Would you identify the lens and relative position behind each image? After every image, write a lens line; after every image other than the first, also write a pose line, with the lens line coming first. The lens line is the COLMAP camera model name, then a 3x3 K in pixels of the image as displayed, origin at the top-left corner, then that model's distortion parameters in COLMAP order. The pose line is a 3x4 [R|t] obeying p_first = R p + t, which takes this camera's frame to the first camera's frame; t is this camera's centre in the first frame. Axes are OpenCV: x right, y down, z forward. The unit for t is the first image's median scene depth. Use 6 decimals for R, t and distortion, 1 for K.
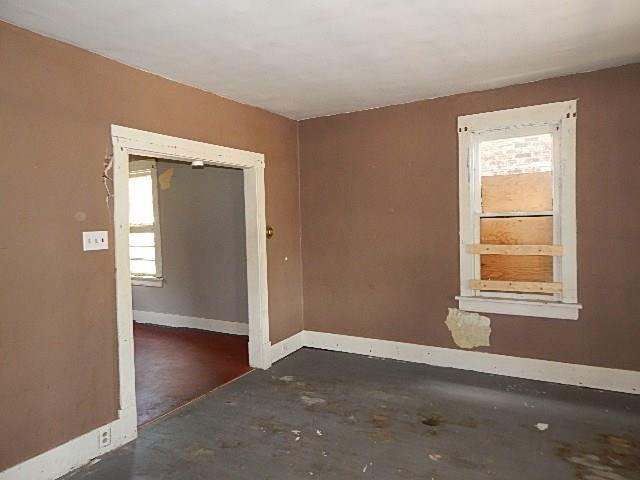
lens RADIAL K [[429.5, 0, 317.8], [0, 429.5, 239.3], [0, 0, 1]] dist [0.020799, -0.014209]
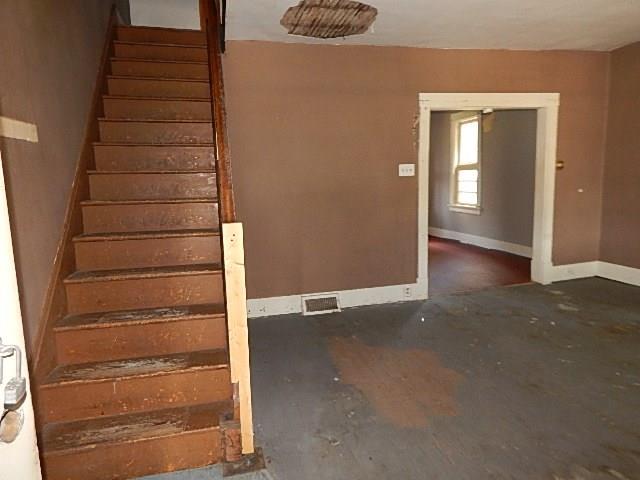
lens RADIAL K [[429.5, 0, 320.3], [0, 429.5, 240.8], [0, 0, 1]] dist [0.020799, -0.014209]
pose [[0.691328, 0.104845, -0.714894, 0.280896], [-0.010179, 0.990731, 0.135455, 0.032524], [0.722470, -0.086367, 0.685987, -0.228261]]
